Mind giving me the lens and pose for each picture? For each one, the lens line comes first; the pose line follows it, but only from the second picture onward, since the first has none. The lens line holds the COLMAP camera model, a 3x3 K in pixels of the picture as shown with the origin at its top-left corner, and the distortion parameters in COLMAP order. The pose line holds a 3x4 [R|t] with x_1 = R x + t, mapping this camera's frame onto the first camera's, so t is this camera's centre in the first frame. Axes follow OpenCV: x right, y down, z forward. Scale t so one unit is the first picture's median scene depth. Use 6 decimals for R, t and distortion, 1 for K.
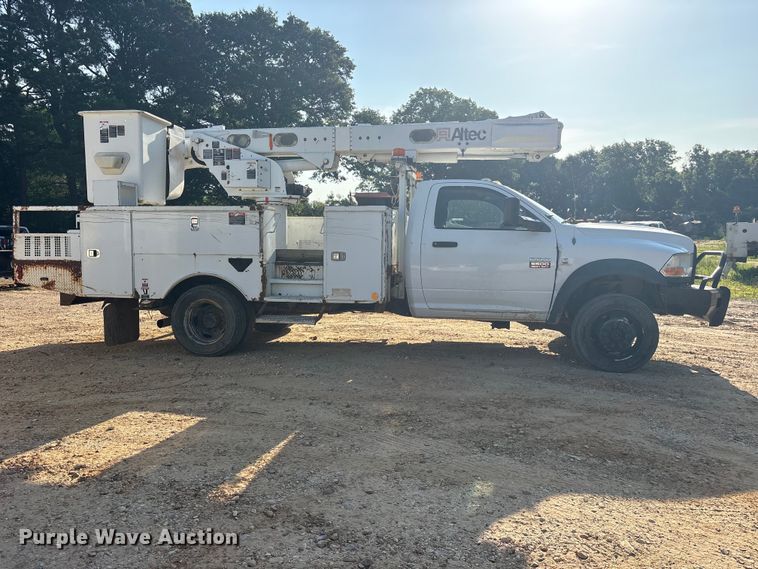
lens RADIAL K [[569.2, 0, 379.2], [0, 569.2, 284.9], [0, 0, 1]] dist [0.060200, -0.064608]
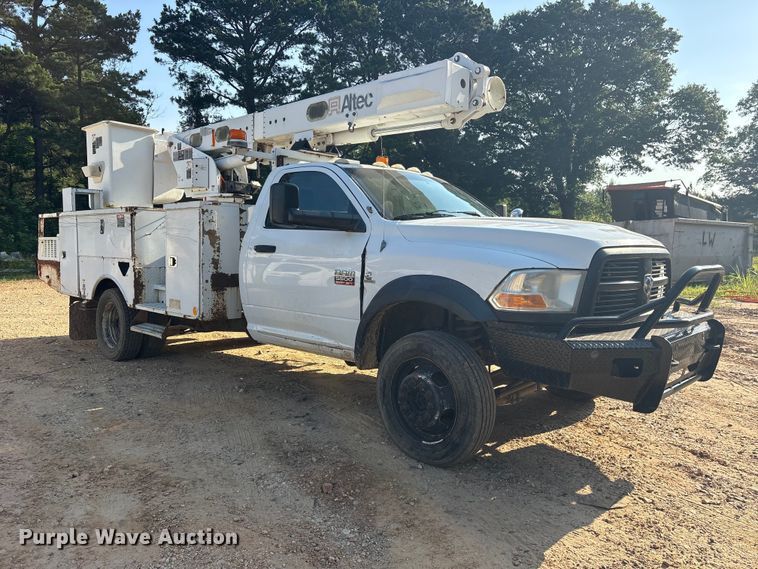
lens RADIAL K [[569.2, 0, 382.4], [0, 569.2, 281.3], [0, 0, 1]] dist [0.060200, -0.064608]
pose [[0.834943, 0.037213, -0.549077, 0.598813], [-0.041668, 0.999122, 0.004353, -0.033365], [0.548757, 0.019244, 0.835761, 0.397278]]
